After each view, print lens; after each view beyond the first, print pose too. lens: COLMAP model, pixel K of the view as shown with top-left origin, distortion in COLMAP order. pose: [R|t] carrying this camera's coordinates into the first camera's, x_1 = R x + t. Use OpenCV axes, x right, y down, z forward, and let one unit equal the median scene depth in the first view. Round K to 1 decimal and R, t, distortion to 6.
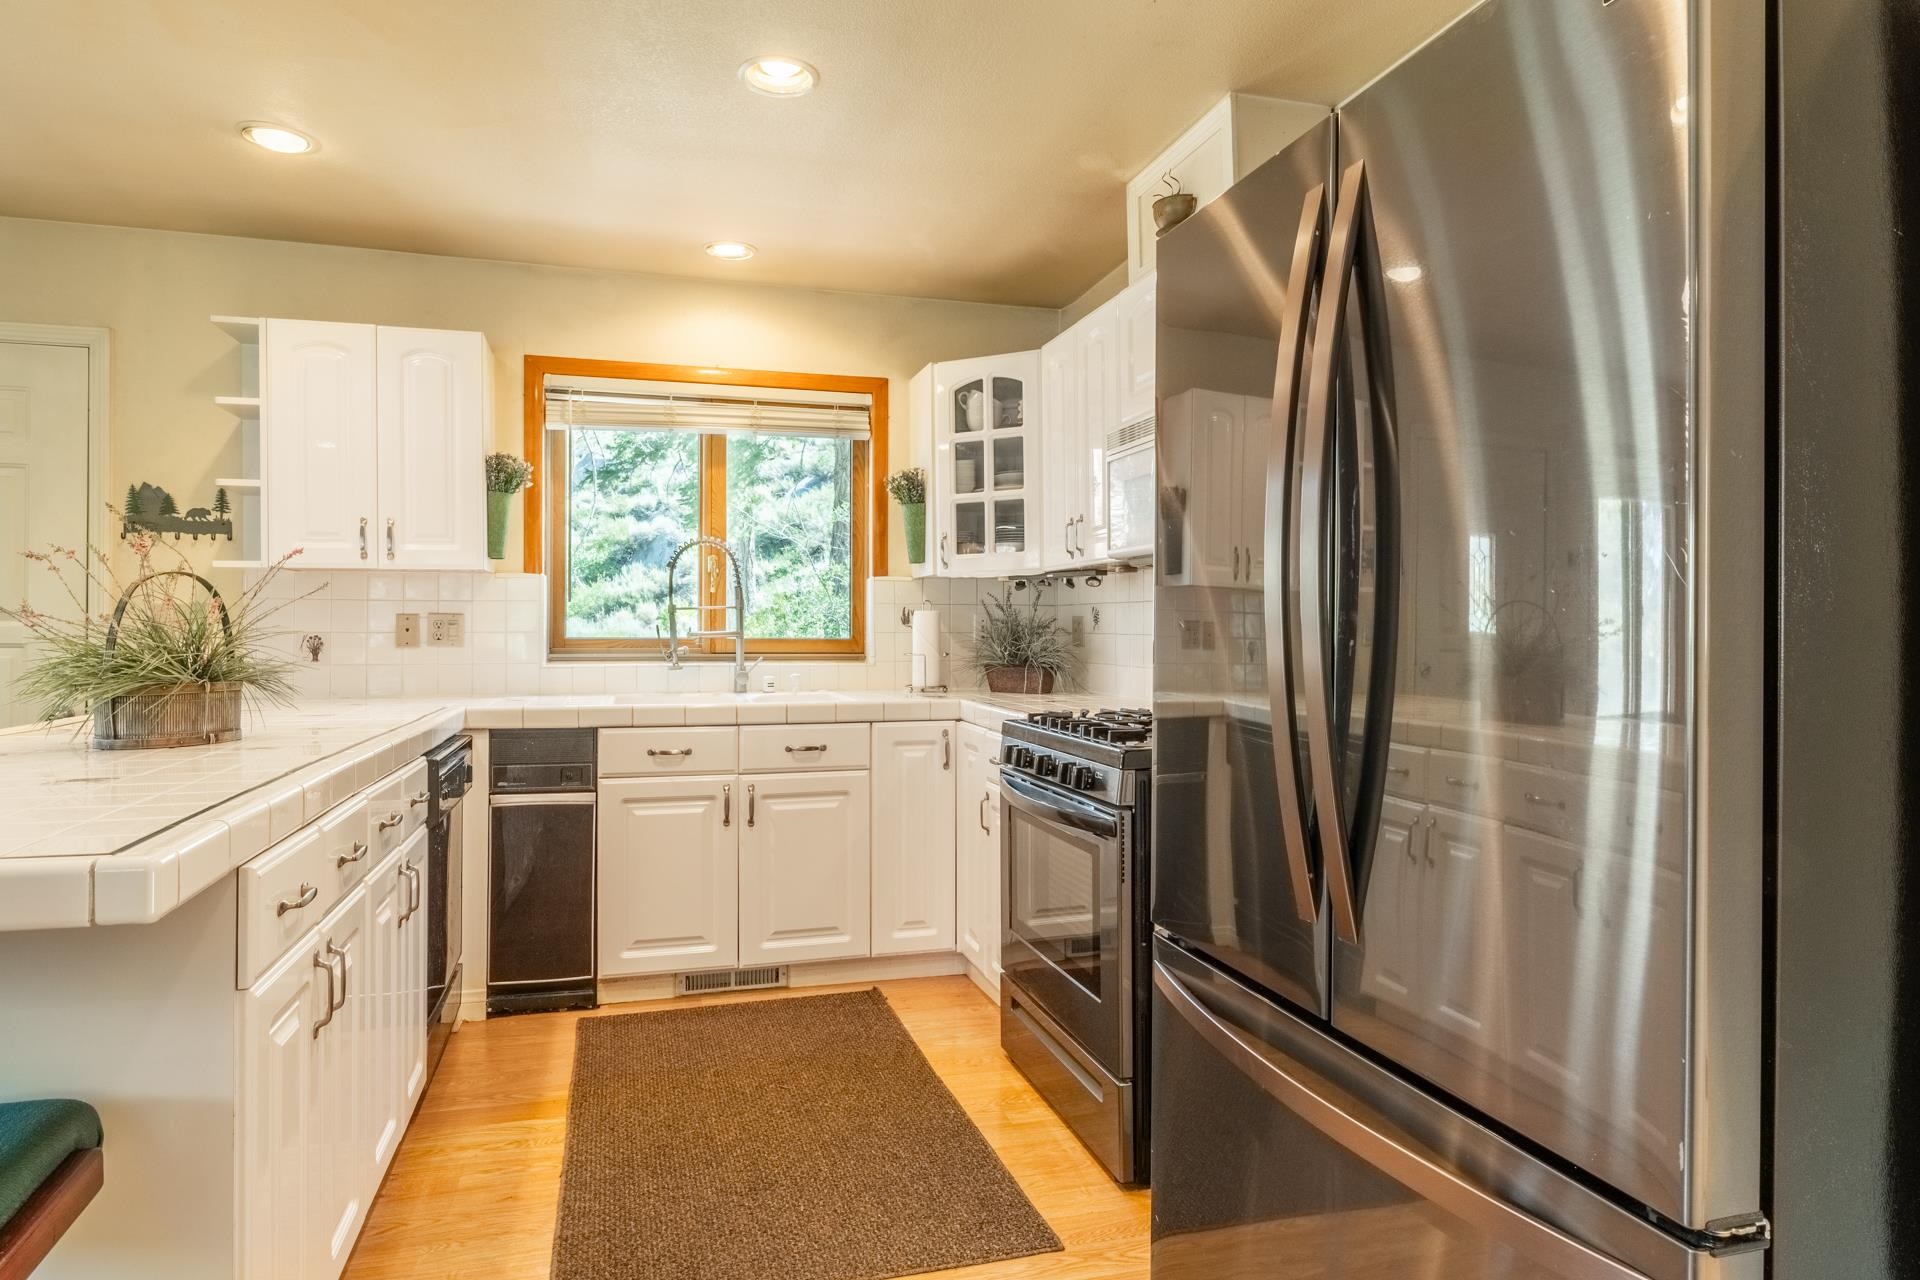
lens RADIAL K [[1061.6, 0, 968.2], [0, 1061.6, 621.7], [0, 0, 1]] dist [-0.000694, -0.002199]
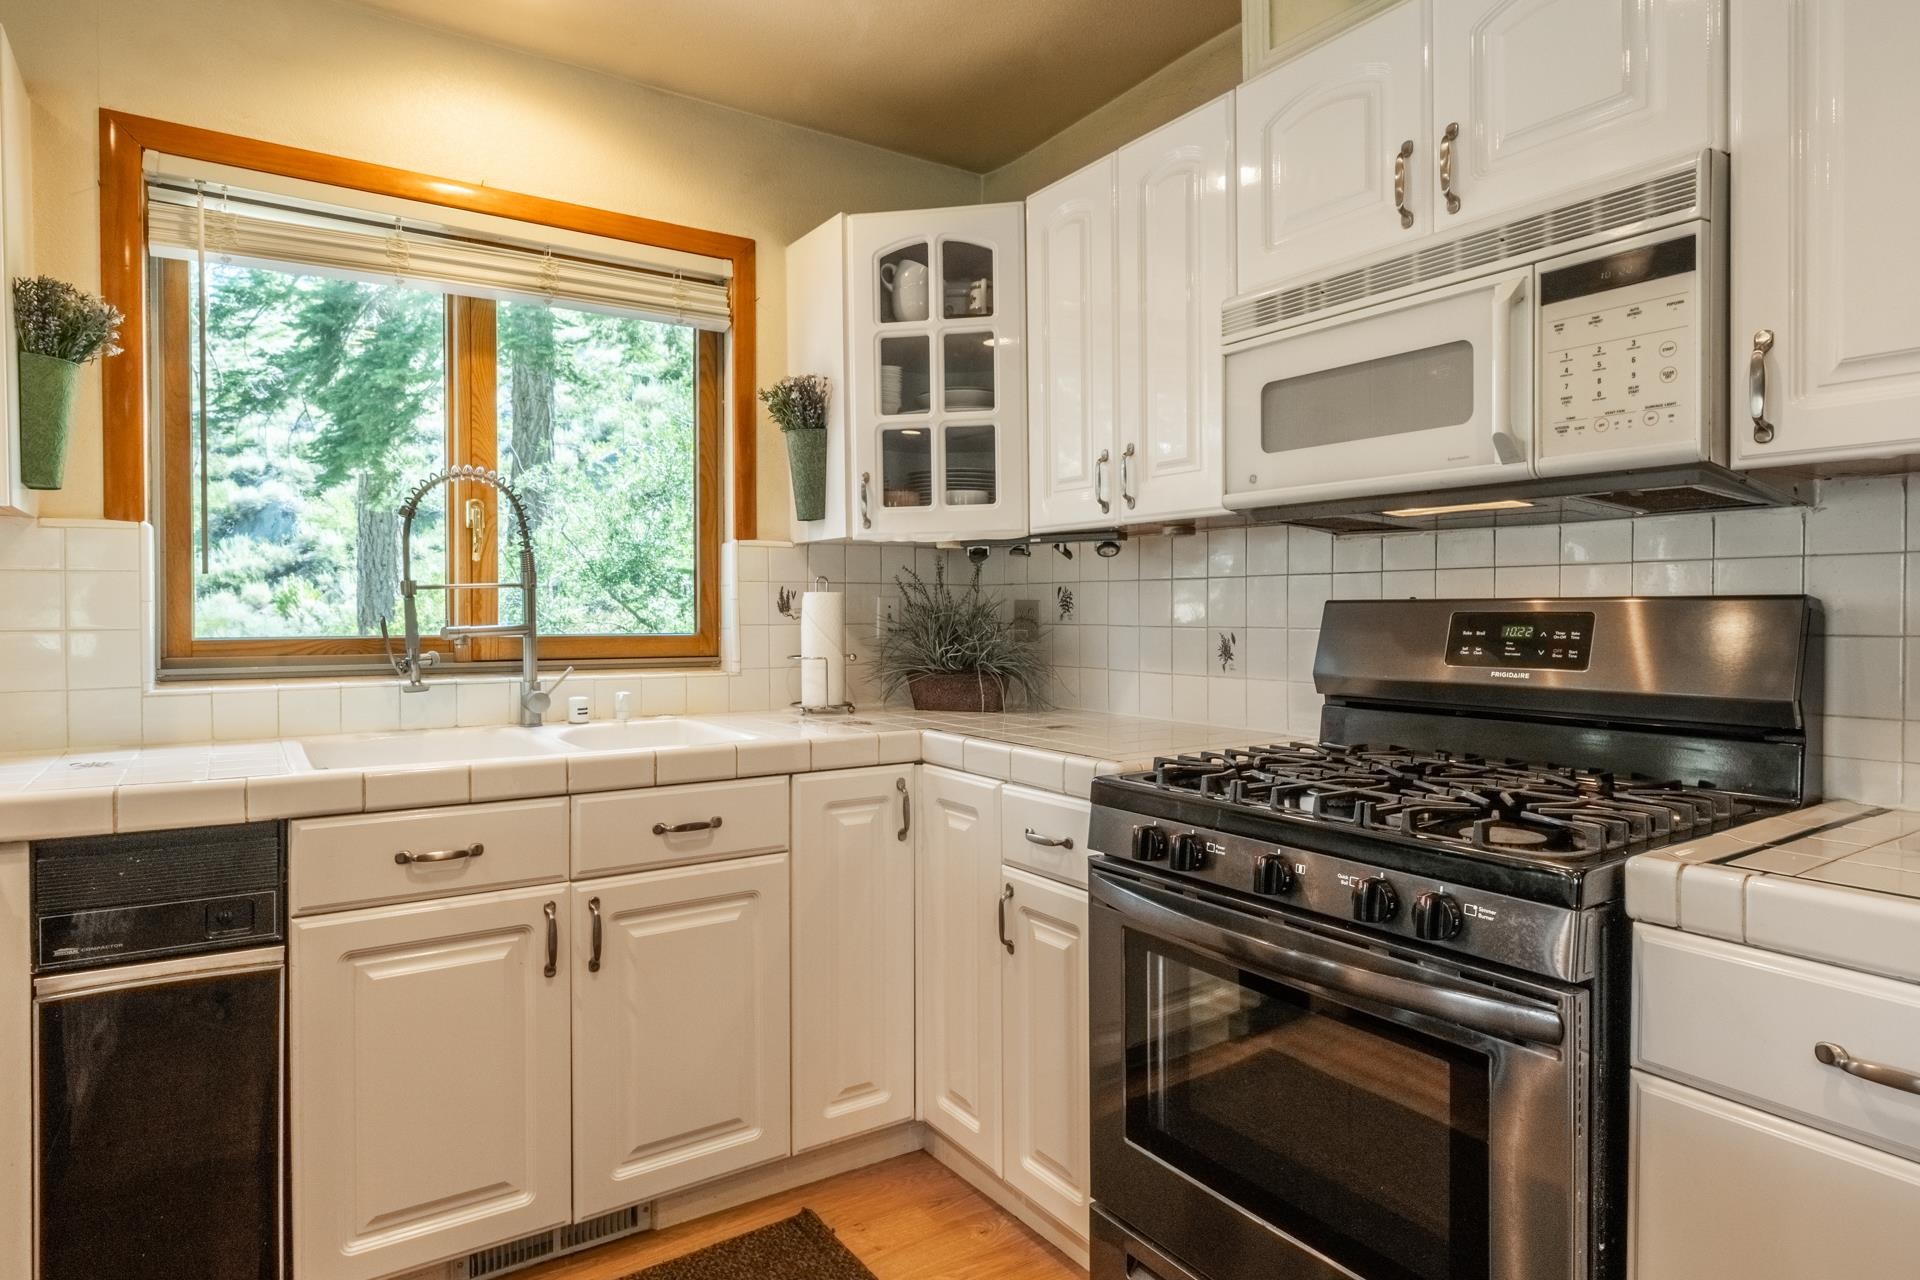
lens RADIAL K [[1061.6, 0, 968.2], [0, 1061.6, 621.7], [0, 0, 1]] dist [-0.000694, -0.002199]
pose [[0.954833, -0.005864, 0.297084, -0.158495], [0.001172, 0.999872, 0.015969, -0.002236], [-0.297140, -0.014899, 0.954718, 0.352535]]
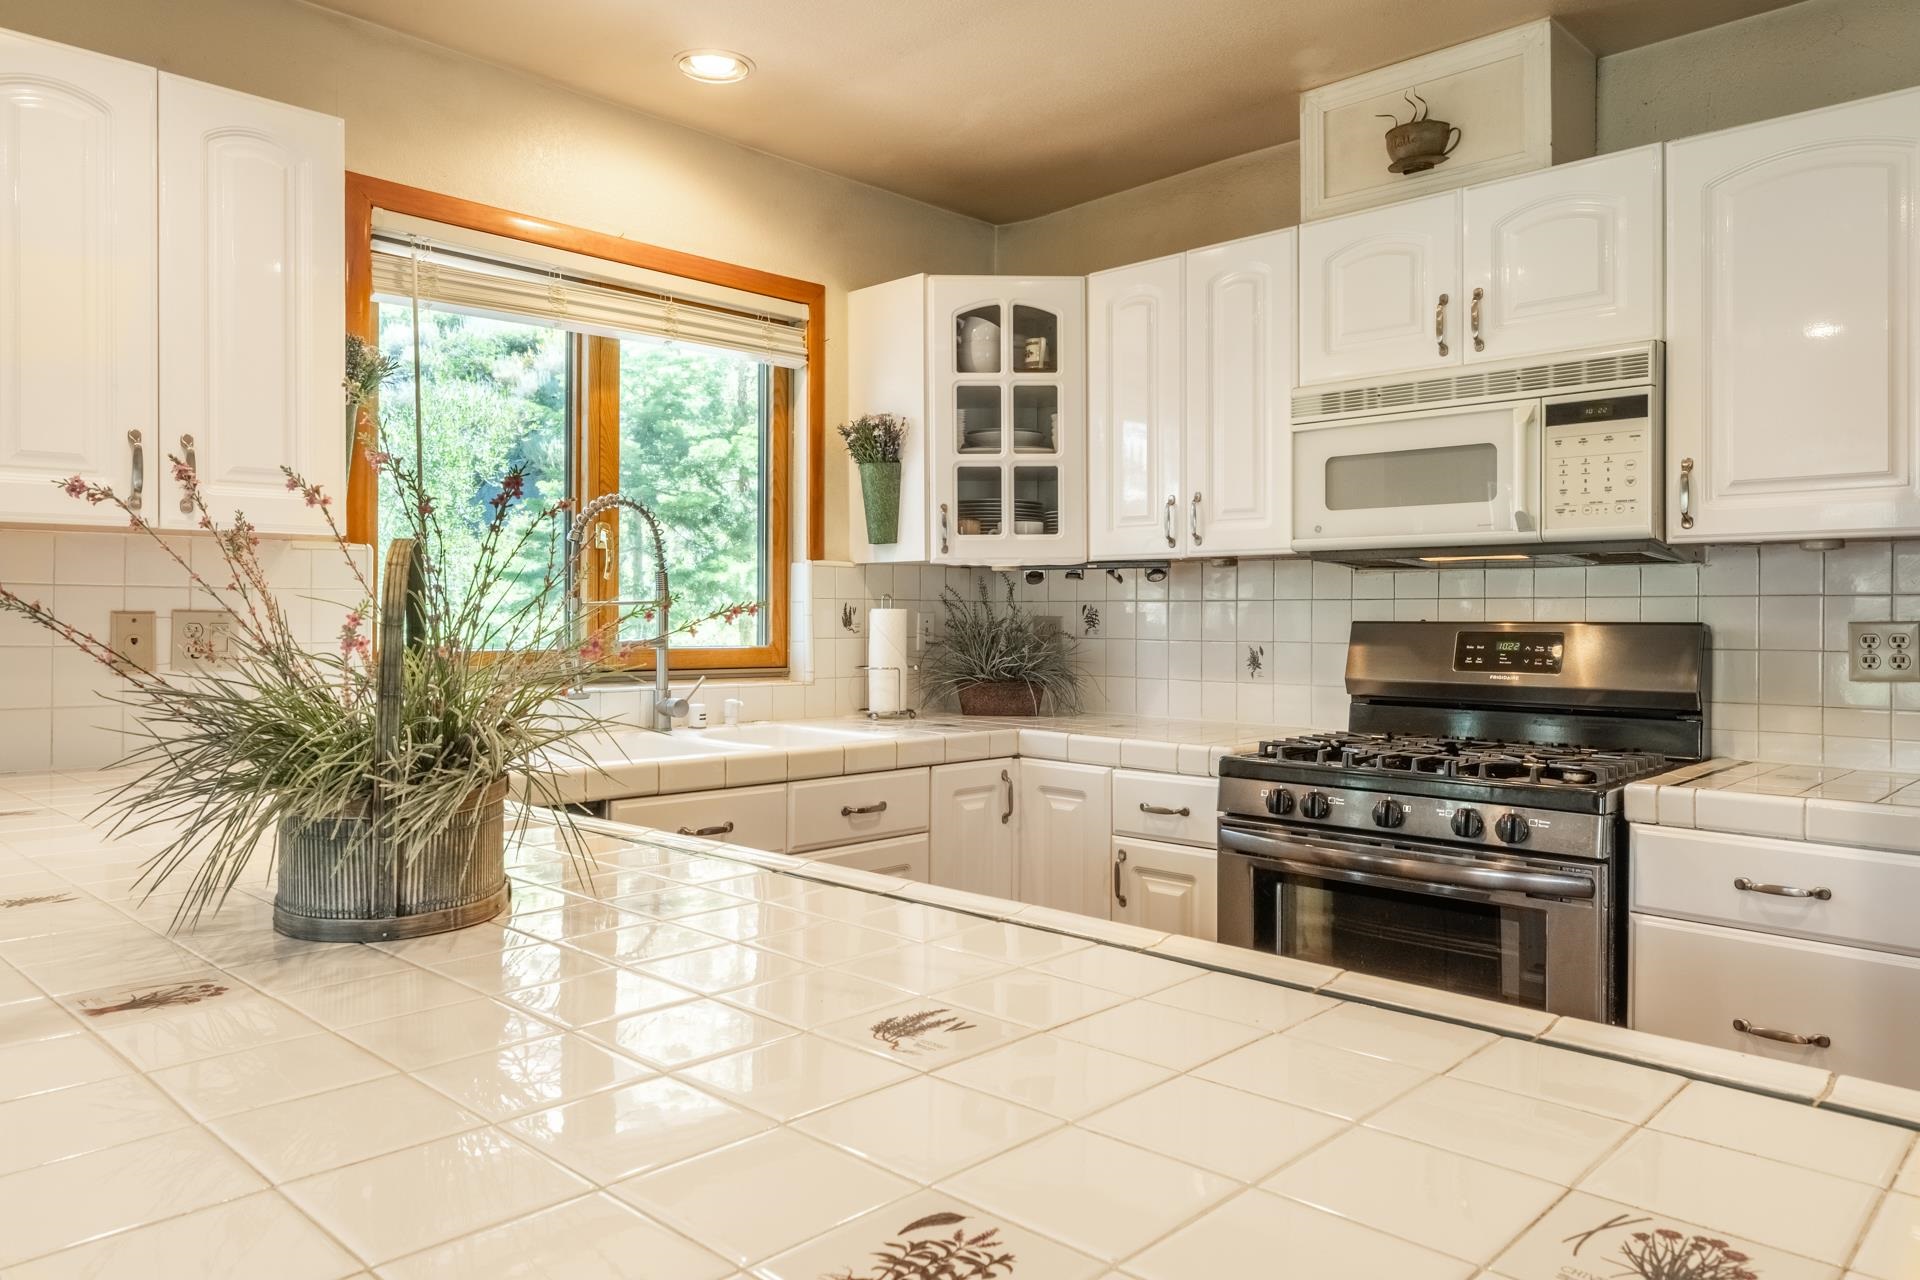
lens RADIAL K [[1263.9, 0, 955.1], [0, 1263.9, 613.2], [0, 0, 1]] dist [0.003330, 0.000564]
pose [[0.876635, 0.003873, 0.481141, -0.444204], [-0.005523, 0.999983, 0.002013, -0.009576], [-0.481125, -0.004422, 0.876641, 0.219058]]
